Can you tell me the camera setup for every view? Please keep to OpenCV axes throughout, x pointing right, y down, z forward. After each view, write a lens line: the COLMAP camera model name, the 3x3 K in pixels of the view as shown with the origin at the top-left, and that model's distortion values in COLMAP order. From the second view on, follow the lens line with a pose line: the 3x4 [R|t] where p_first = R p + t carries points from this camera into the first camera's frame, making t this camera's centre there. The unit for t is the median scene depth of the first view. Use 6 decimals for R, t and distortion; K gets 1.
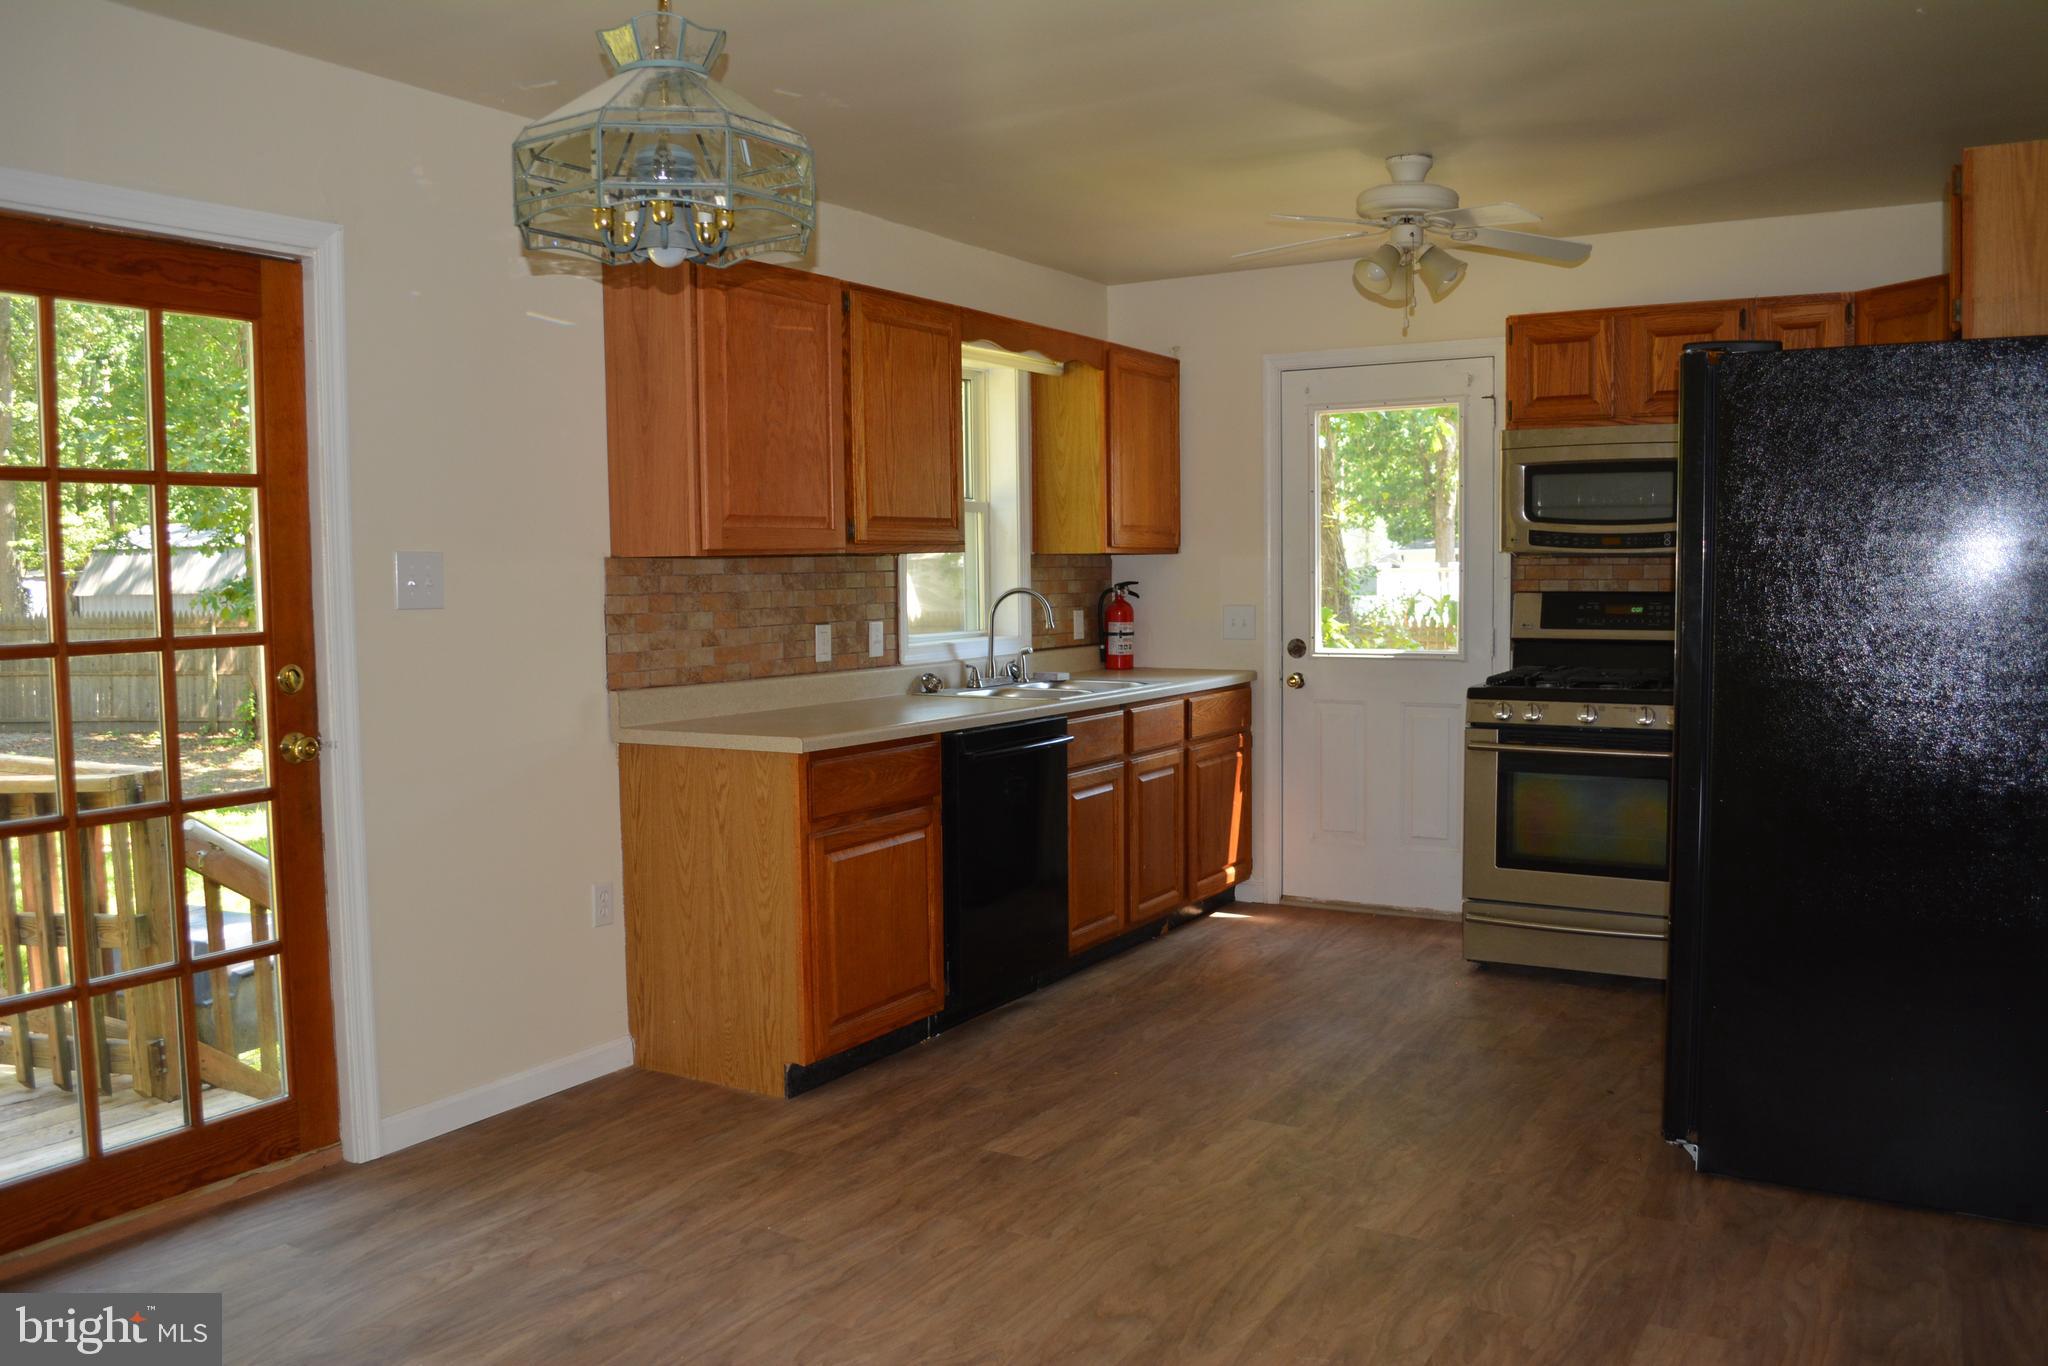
lens RADIAL K [[1620.3, 0, 1013.3], [0, 1620.3, 680.5], [0, 0, 1]] dist [-0.078945, 0.010293]
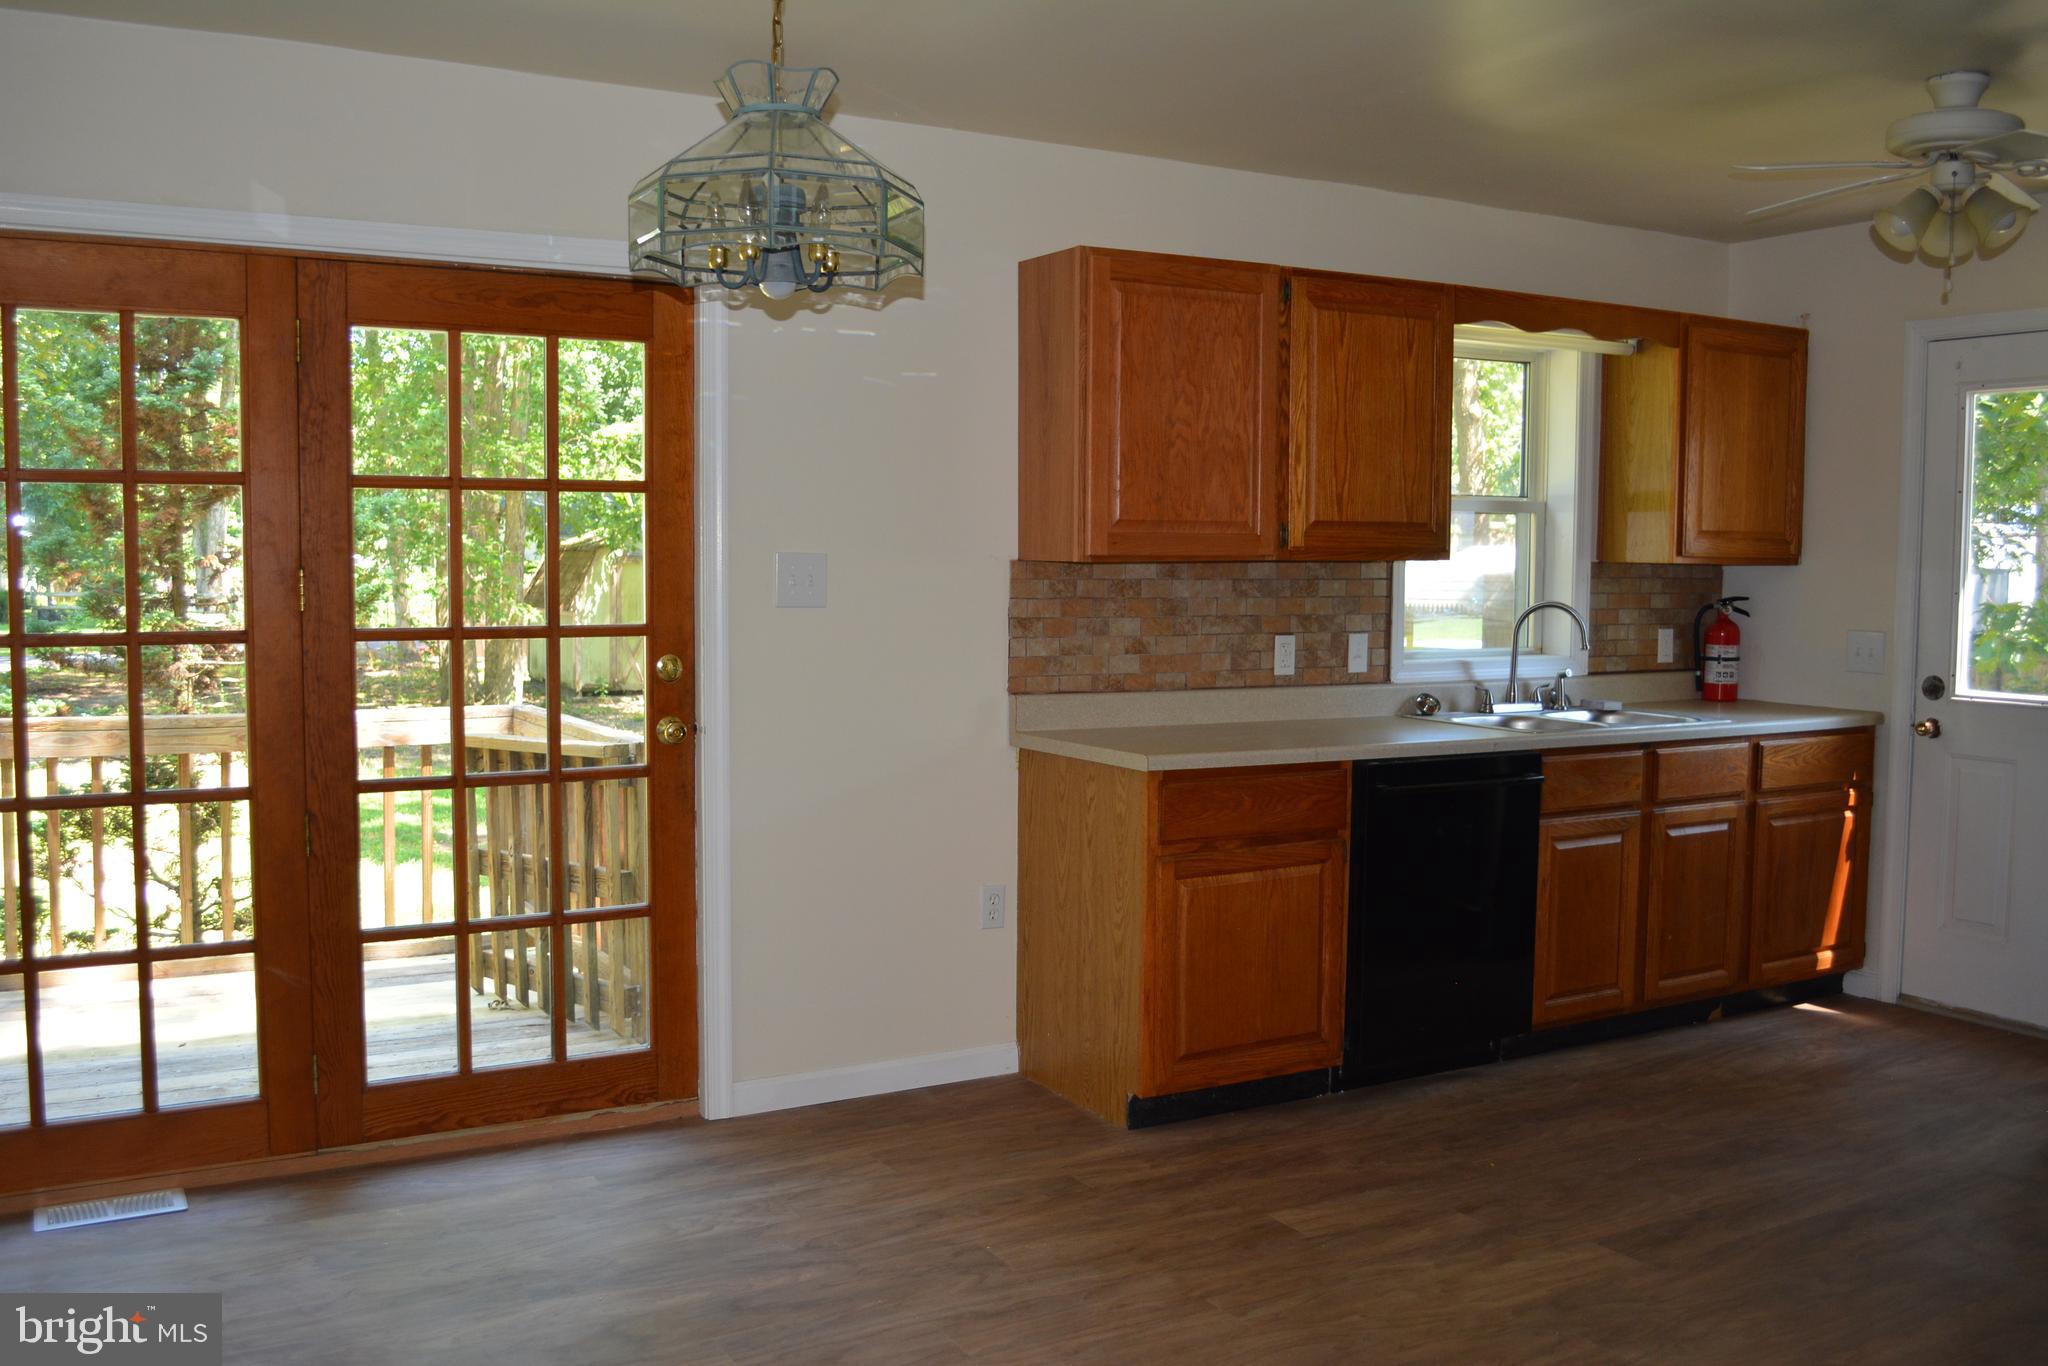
lens RADIAL K [[1785.1, 0, 1019.4], [0, 1785.1, 681.4], [0, 0, 1]] dist [-0.068819, 0.003076]
pose [[0.877513, 0.054003, -0.476502, 0.276598], [-0.052486, 0.998485, 0.016504, -0.019845], [0.476672, 0.010527, 0.879018, 0.033245]]
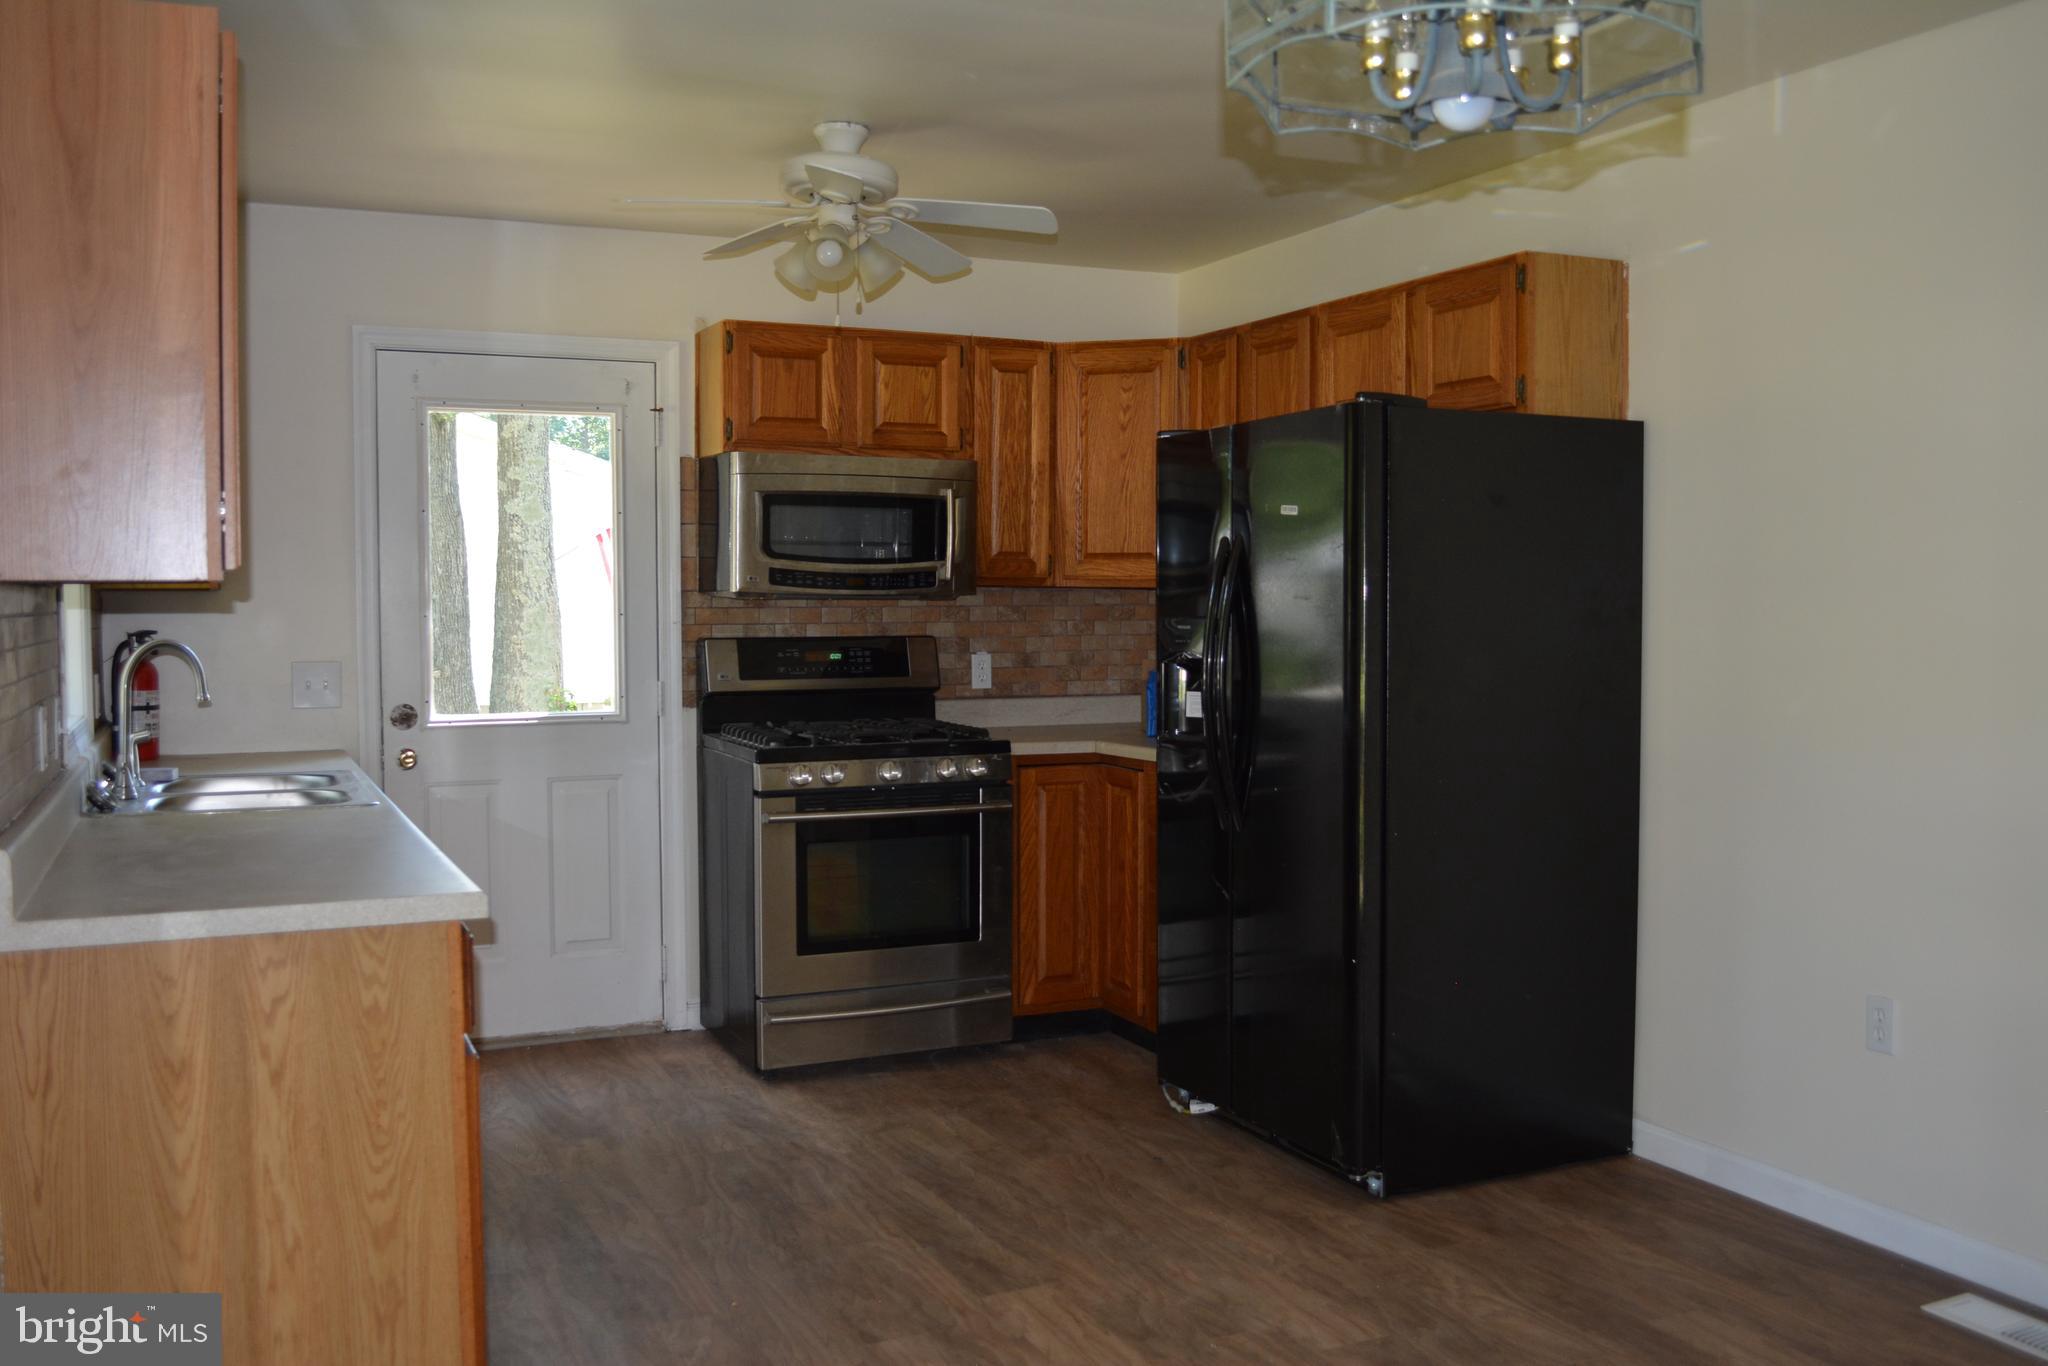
lens RADIAL K [[1785.1, 0, 1020.3], [0, 1785.1, 684.5], [0, 0, 1]] dist [-0.068819, 0.003076]
pose [[0.554669, -0.028469, 0.831584, -0.509802], [0.054277, 0.998524, -0.002018, -0.025523], [-0.830299, 0.046255, 0.555395, 0.433406]]
